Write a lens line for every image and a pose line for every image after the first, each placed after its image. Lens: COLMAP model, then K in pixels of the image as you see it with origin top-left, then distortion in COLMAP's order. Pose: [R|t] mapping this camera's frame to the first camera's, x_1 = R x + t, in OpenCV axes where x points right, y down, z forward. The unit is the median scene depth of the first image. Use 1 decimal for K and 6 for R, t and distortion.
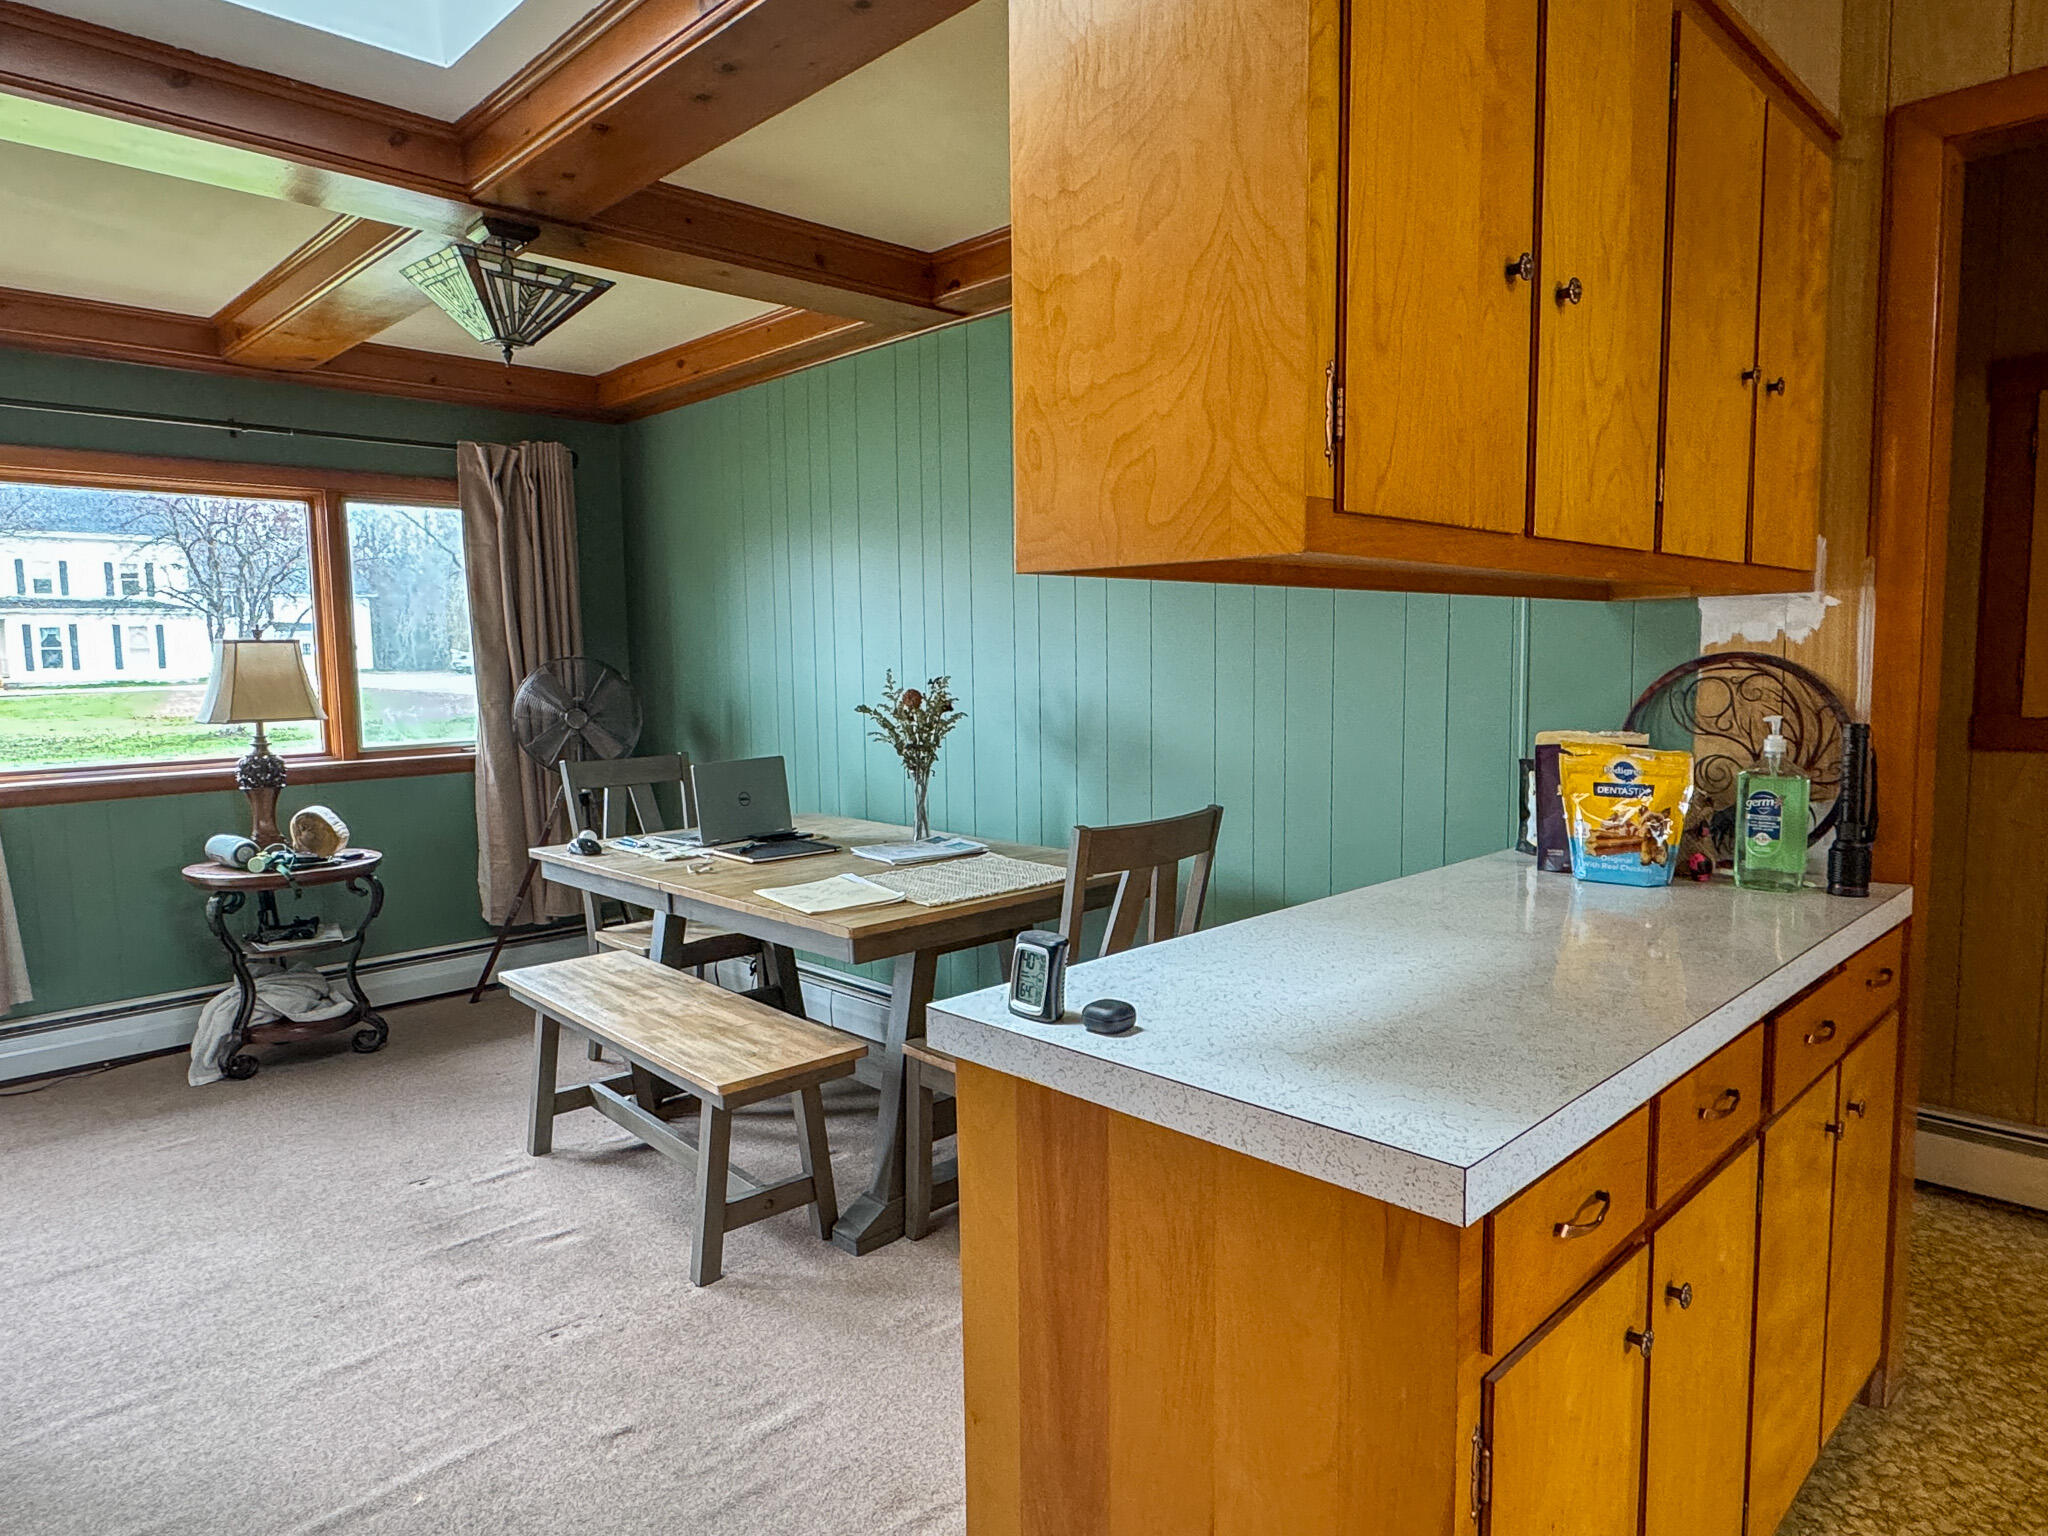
lens RADIAL K [[1248.9, 0, 1024.0], [0, 1248.9, 768.0], [0, 0, 1]] dist [0.000524, 0.000370]
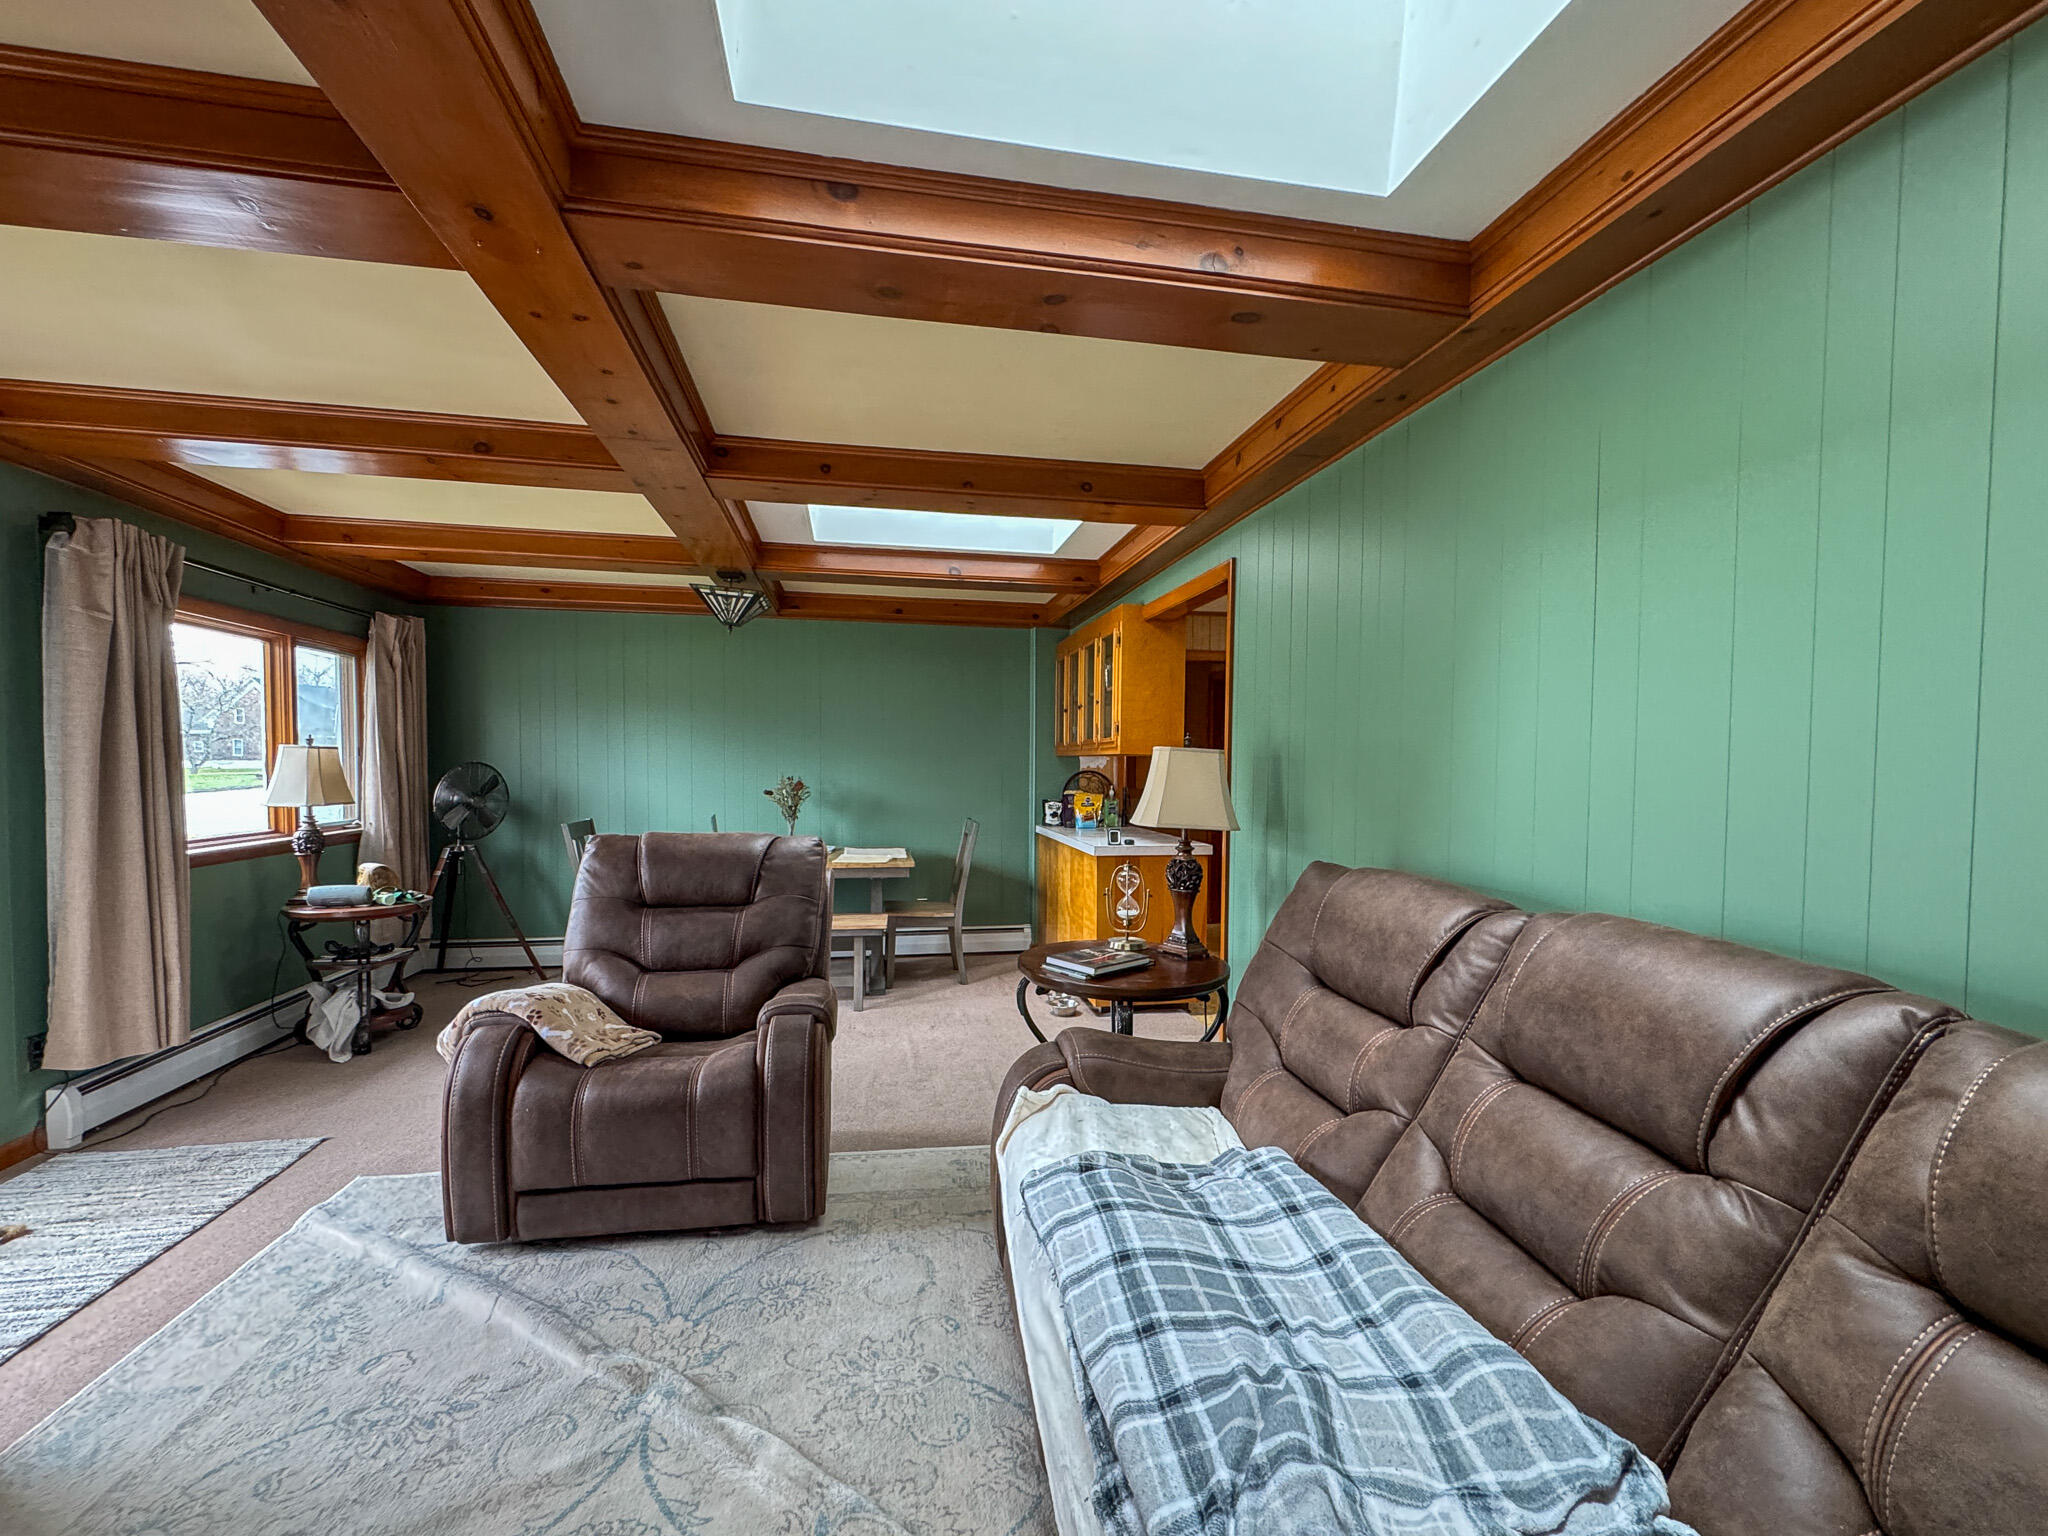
lens RADIAL K [[829.1, 0, 1024.0], [0, 829.1, 768.0], [0, 0, 1]] dist [0.000766, -0.000125]
pose [[0.550403, 0.016911, 0.834728, -1.003326], [0.059545, 0.996454, -0.059451, 0.025165], [-0.832773, 0.082425, 0.547444, -0.167372]]
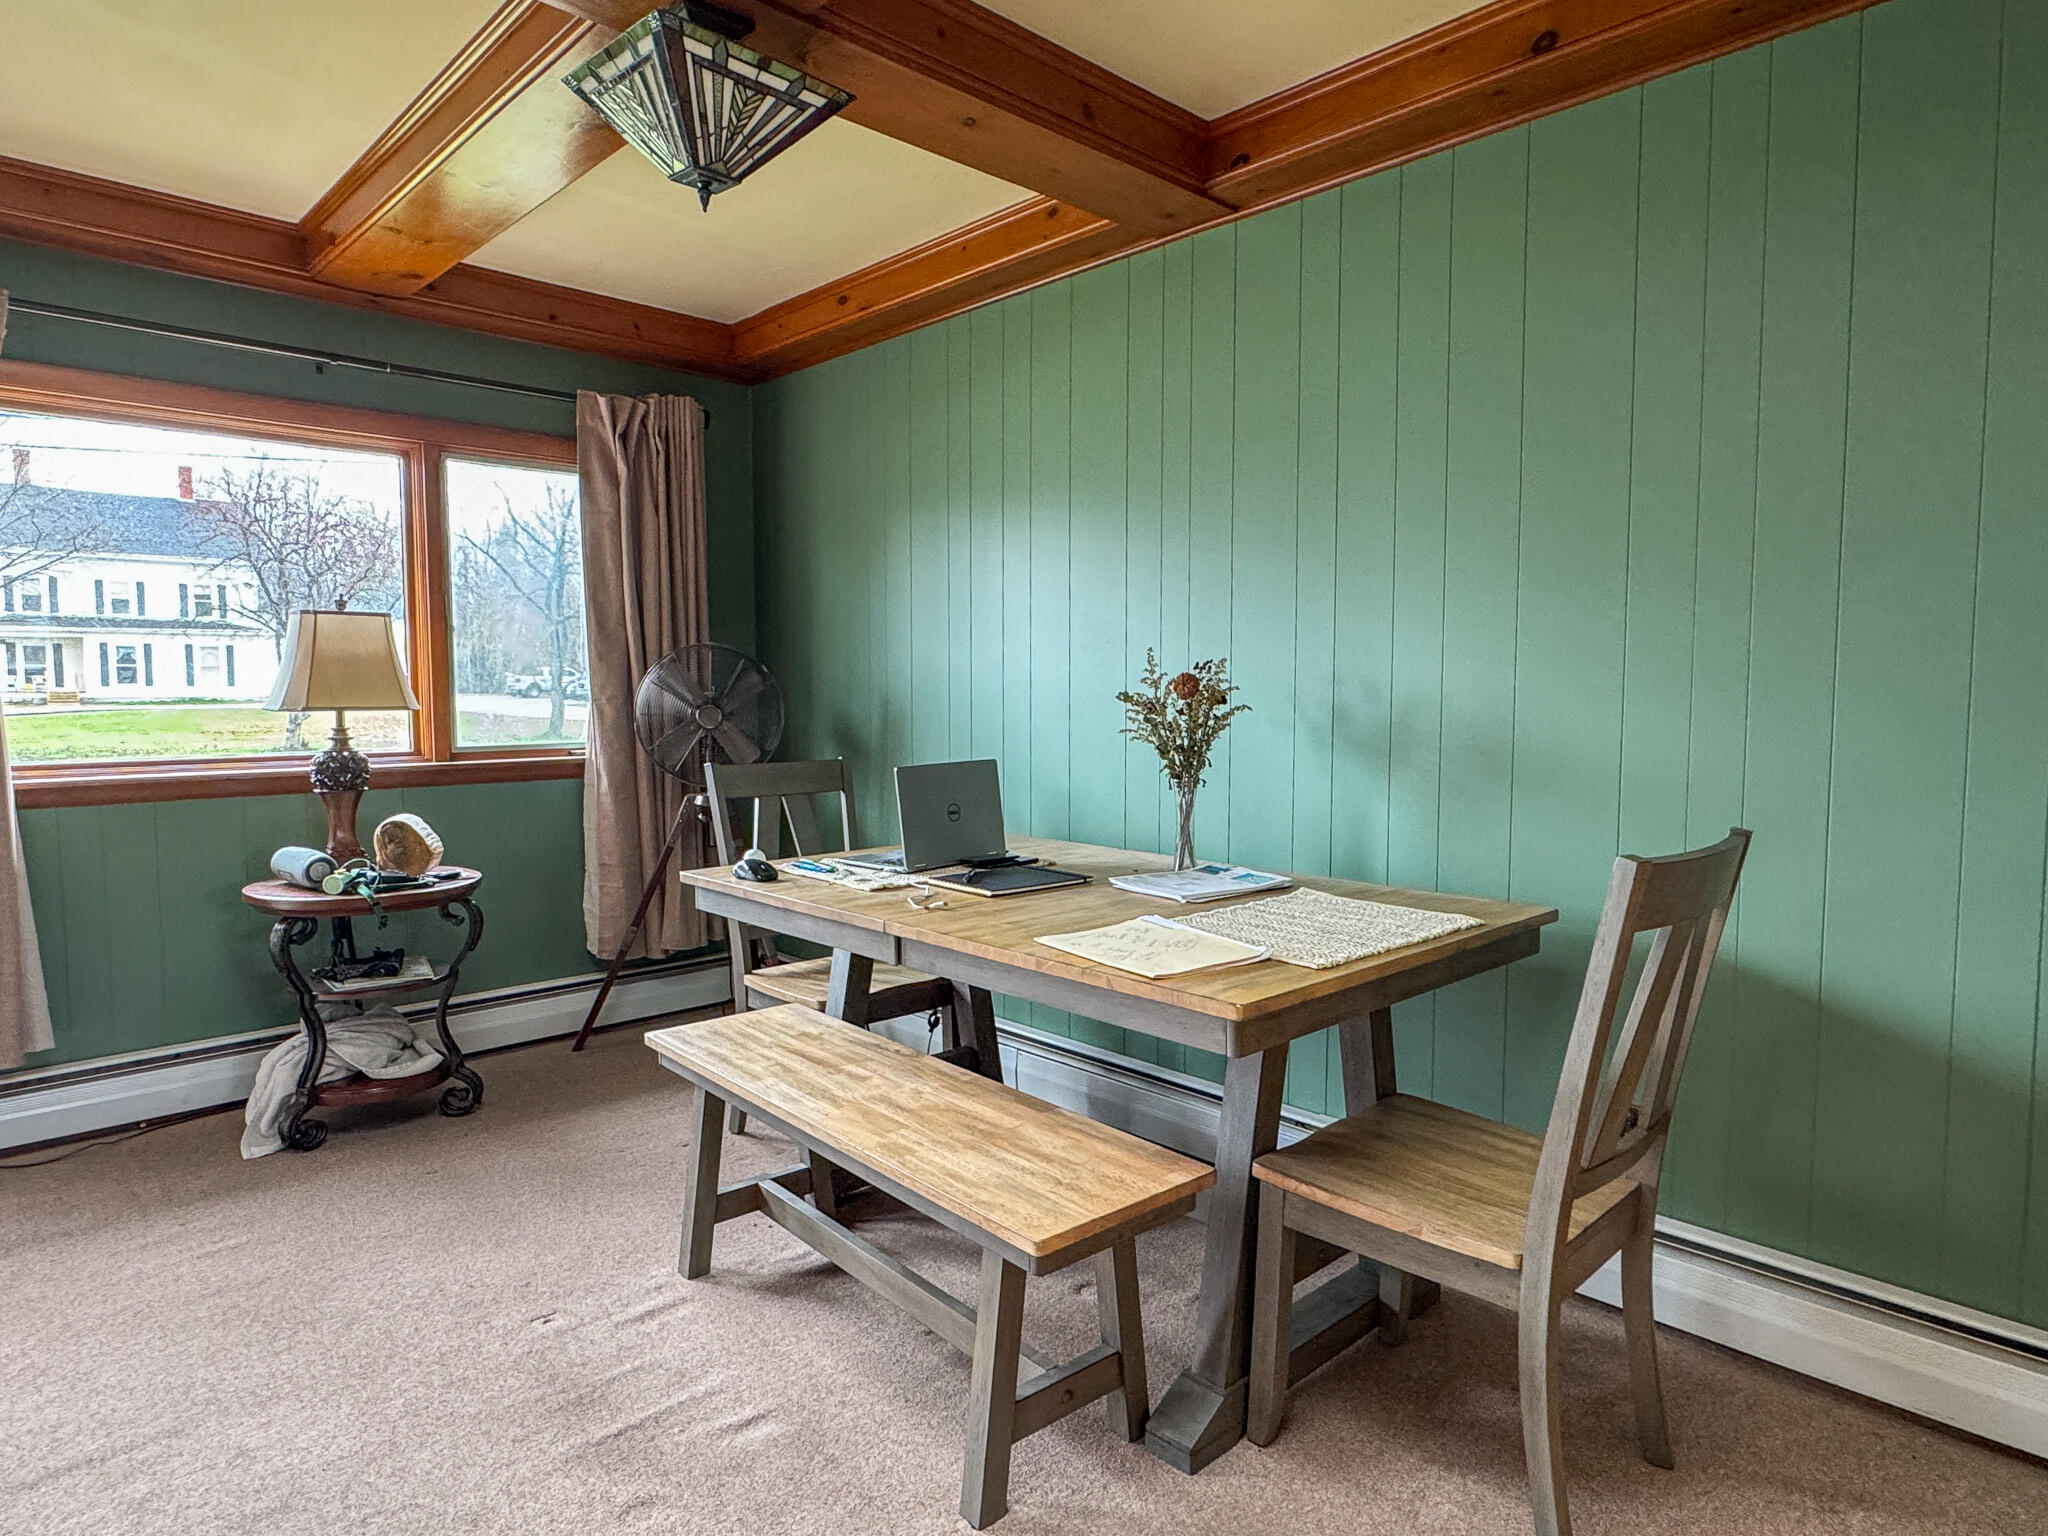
lens RADIAL K [[1195.5, 0, 1024.0], [0, 1195.5, 768.0], [0, 0, 1]] dist [0.002472, -0.002207]
pose [[0.999709, 0.016961, -0.017149, -0.154769], [-0.017376, 0.999553, -0.024333, 0.013155], [0.016729, 0.024624, 0.999557, 0.231110]]
